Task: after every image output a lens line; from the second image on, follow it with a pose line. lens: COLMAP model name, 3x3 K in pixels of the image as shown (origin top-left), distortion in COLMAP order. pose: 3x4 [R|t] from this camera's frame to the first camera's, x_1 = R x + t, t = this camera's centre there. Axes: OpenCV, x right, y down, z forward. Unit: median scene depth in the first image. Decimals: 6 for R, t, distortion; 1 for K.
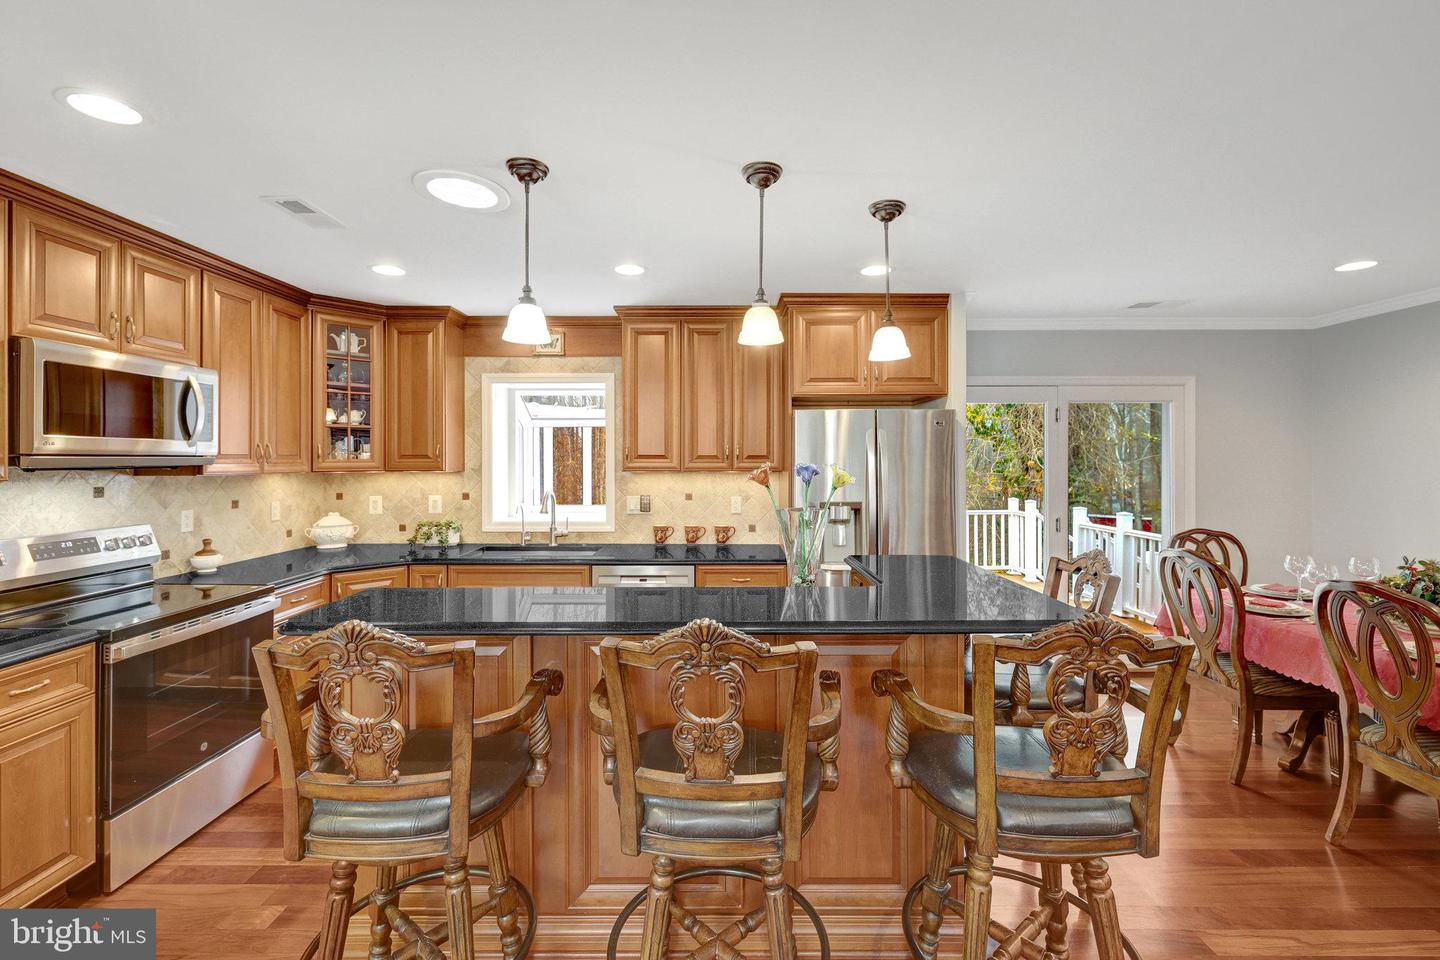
lens RADIAL K [[615.5, 0, 712.3], [0, 615.5, 458.9], [0, 0, 1]] dist [0.002123, 0.000431]
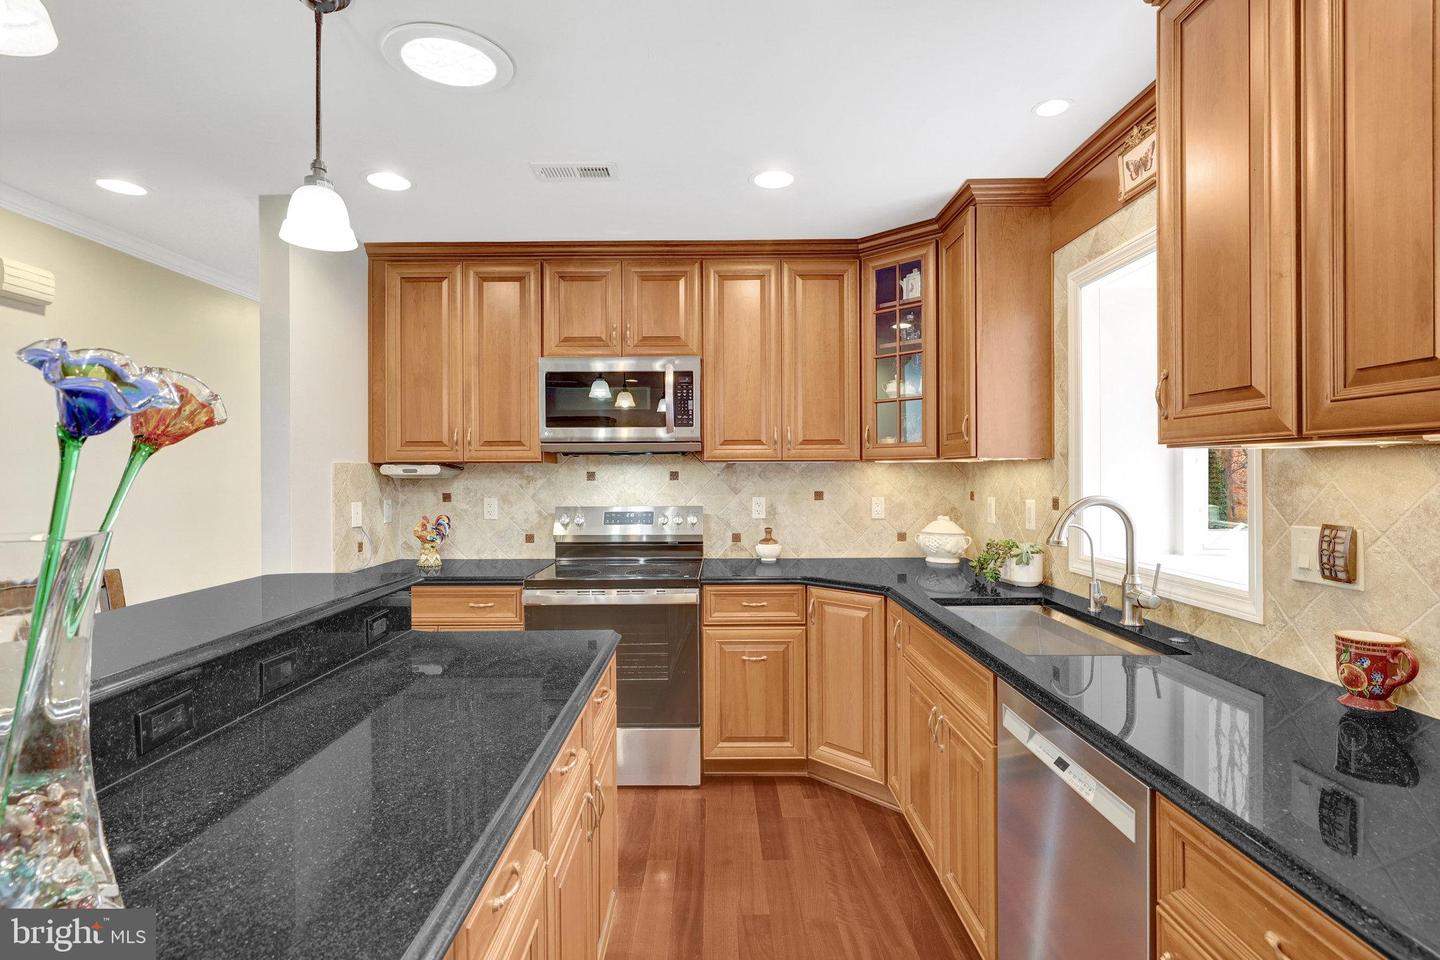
lens RADIAL K [[716.5, 0, 744.4], [0, 716.5, 476.2], [0, 0, 1]] dist [0.002869, 0.000061]
pose [[0.005872, 0.005418, -0.999968, 0.261583], [0.007429, 0.999957, 0.005462, 0.032823], [0.999955, -0.007460, 0.005832, 0.761558]]
